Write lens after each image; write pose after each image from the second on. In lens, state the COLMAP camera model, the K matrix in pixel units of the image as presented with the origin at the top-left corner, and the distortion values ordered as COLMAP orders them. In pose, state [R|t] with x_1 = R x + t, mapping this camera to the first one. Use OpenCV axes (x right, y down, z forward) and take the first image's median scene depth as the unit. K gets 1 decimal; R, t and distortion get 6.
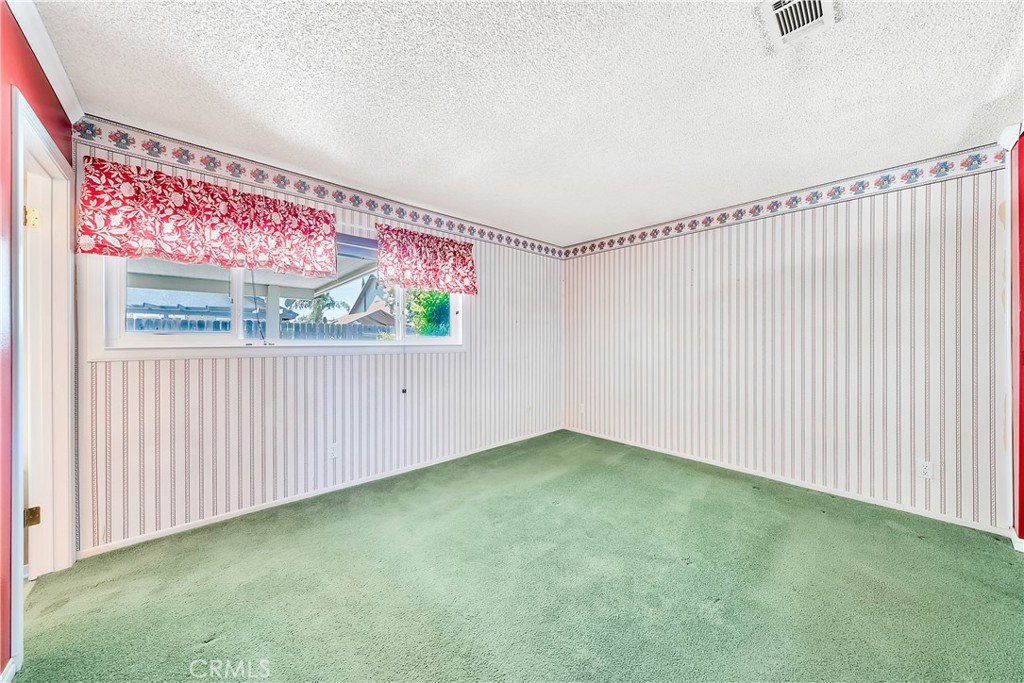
lens RADIAL K [[355.3, 0, 507.7], [0, 355.3, 339.9], [0, 0, 1]] dist [-0.001983, -0.000017]
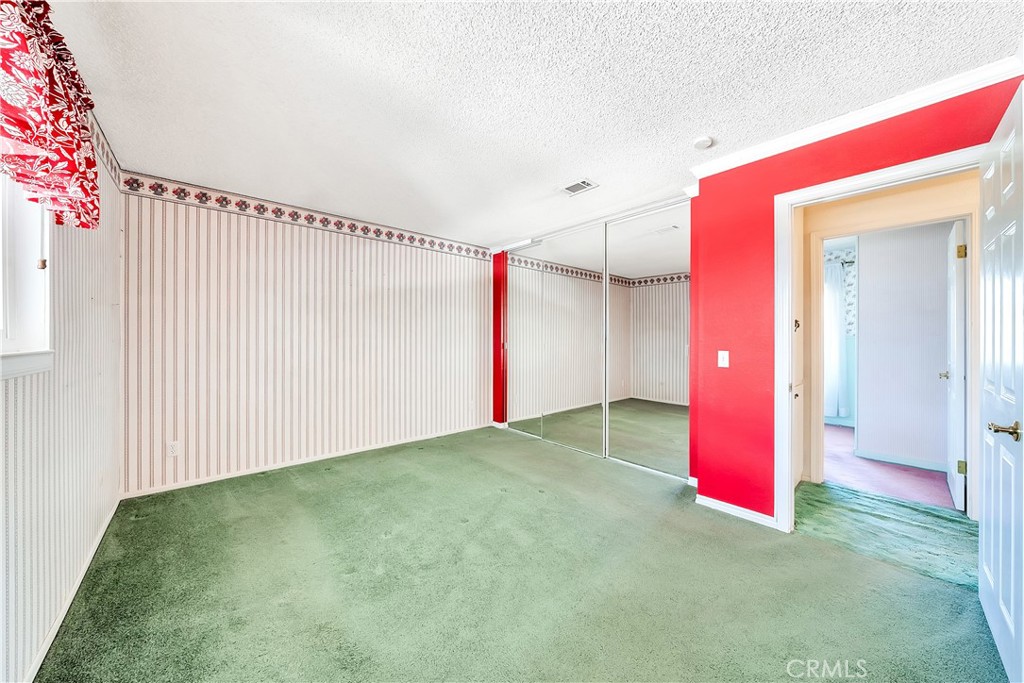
lens RADIAL K [[355.3, 0, 507.6], [0, 355.3, 340.2], [0, 0, 1]] dist [-0.001983, -0.000017]
pose [[0.013553, -0.001747, 0.999907, -0.583721], [0.002013, 0.999996, 0.001720, 0.006217], [-0.999906, 0.001989, 0.013556, 0.603684]]
